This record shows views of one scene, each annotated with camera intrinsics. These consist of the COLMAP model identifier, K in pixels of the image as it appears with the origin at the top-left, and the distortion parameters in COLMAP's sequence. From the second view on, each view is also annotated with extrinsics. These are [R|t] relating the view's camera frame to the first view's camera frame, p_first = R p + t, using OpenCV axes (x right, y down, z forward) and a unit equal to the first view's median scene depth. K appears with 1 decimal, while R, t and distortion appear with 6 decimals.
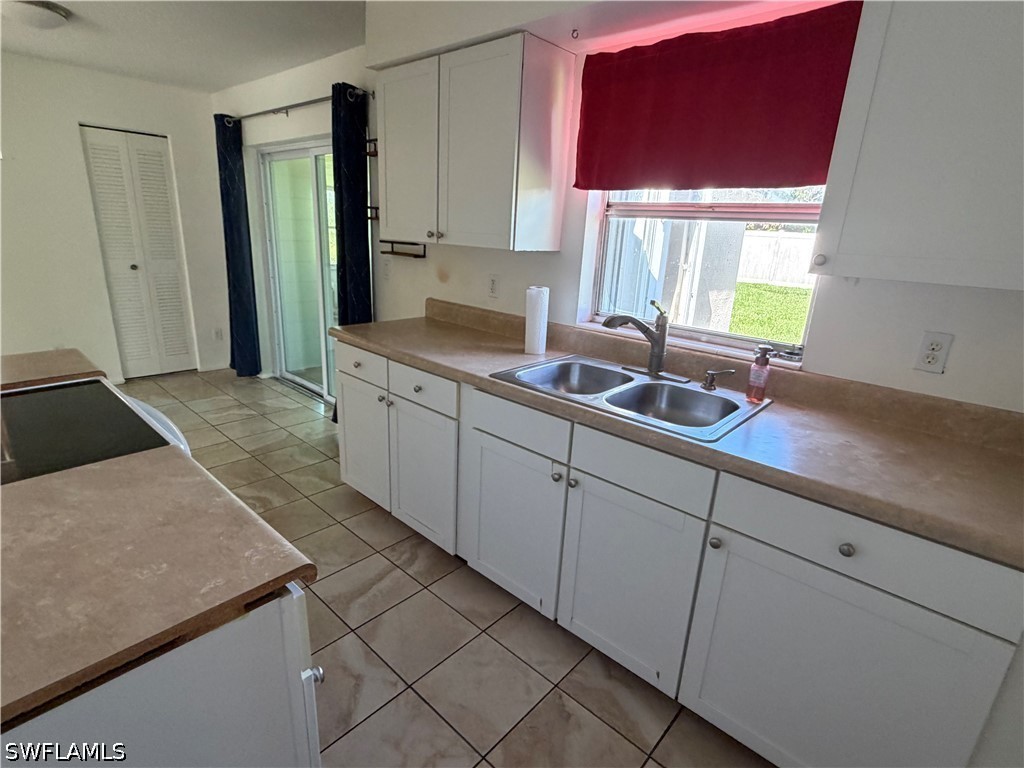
lens RADIAL K [[511.0, 0, 507.7], [0, 511.0, 387.8], [0, 0, 1]] dist [-0.001705, 0.000607]
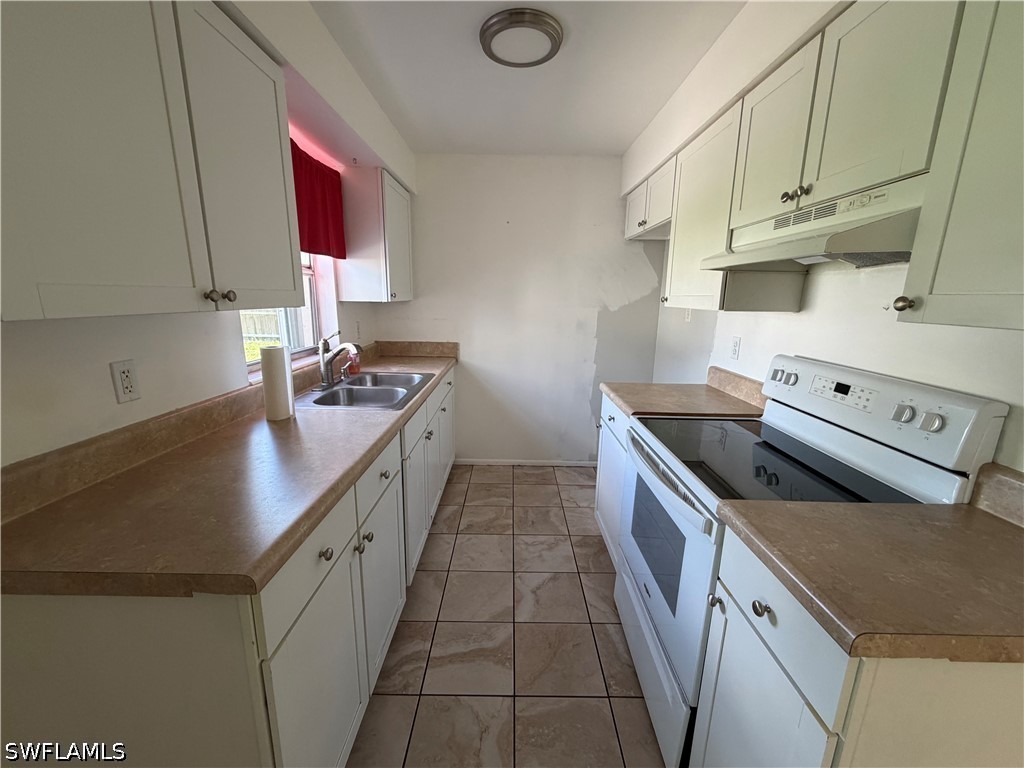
lens RADIAL K [[407.6, 0, 510.9], [0, 407.6, 387.5], [0, 0, 1]] dist [0.000621, 0.000613]
pose [[-0.667153, -0.222882, 0.710796, -0.386184], [0.174009, 0.881163, 0.439628, -0.195802], [-0.724312, 0.416984, -0.549087, 0.586687]]
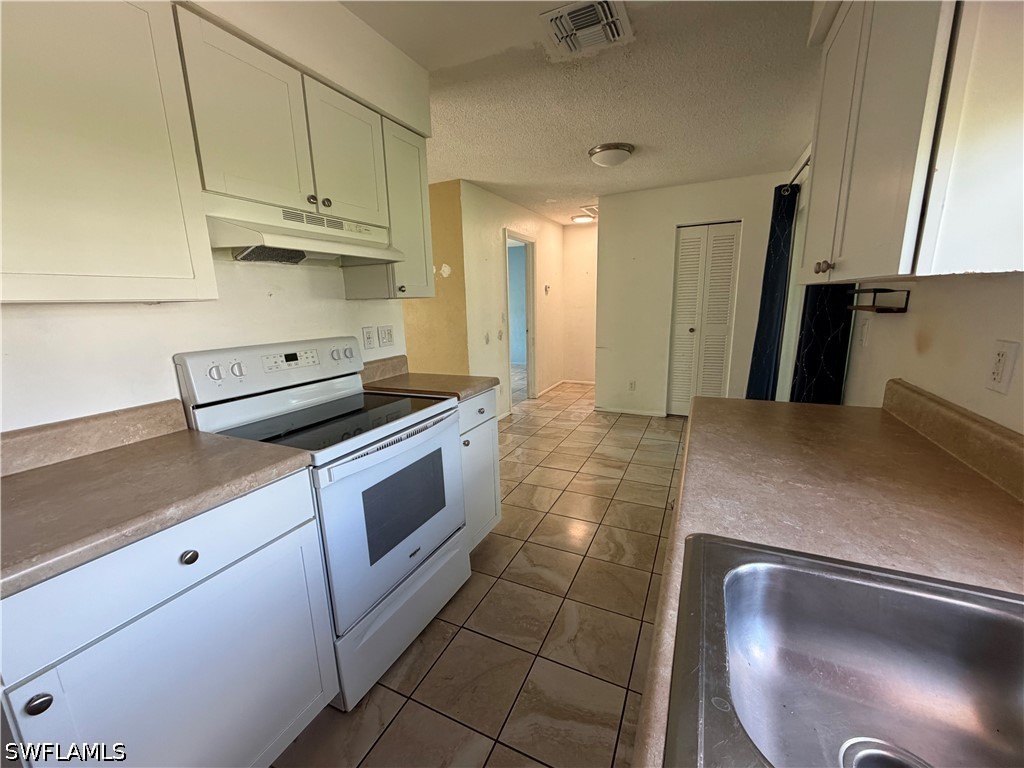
lens RADIAL K [[407.6, 0, 510.7], [0, 407.6, 386.9], [0, 0, 1]] dist [0.000621, 0.000613]
pose [[0.285520, 0.139840, -0.948116, 0.117671], [-0.241695, 0.967827, 0.069962, -0.064539], [0.927395, 0.209180, 0.310133, 0.311171]]
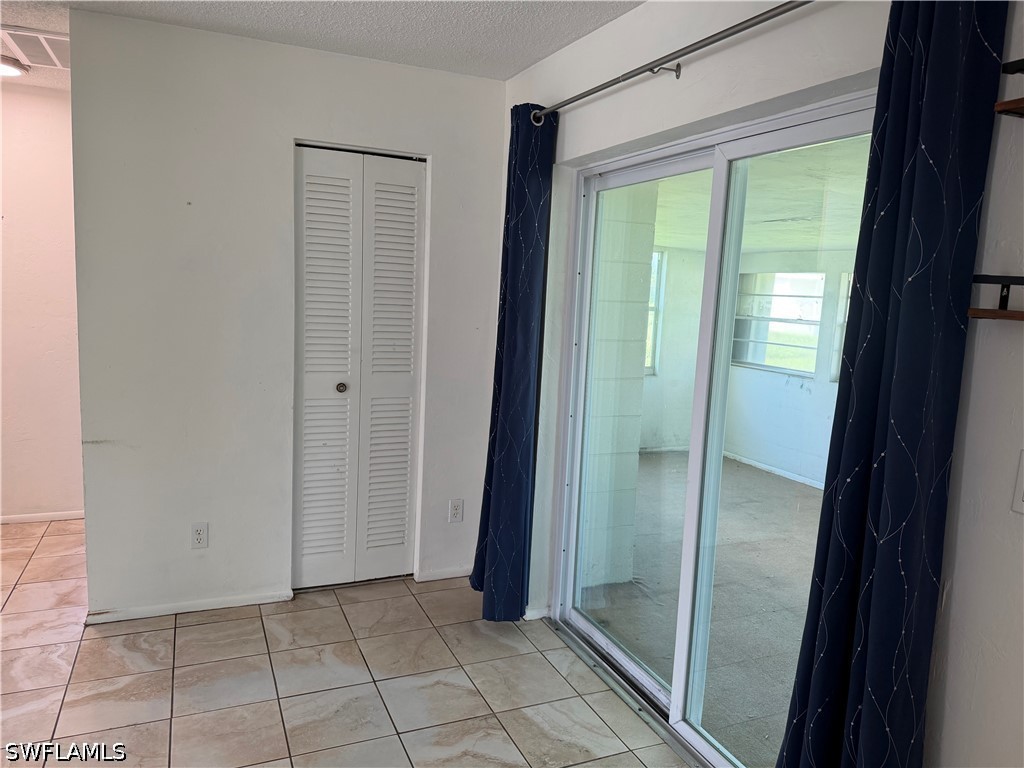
lens RADIAL K [[721.0, 0, 514.4], [0, 721.0, 385.6], [0, 0, 1]] dist [0.048724, -0.051378]
pose [[0.913065, 0.046443, -0.405162, -0.256969], [-0.120552, 0.979833, -0.159358, -0.141308], [0.389590, 0.194347, 0.900250, 0.387483]]
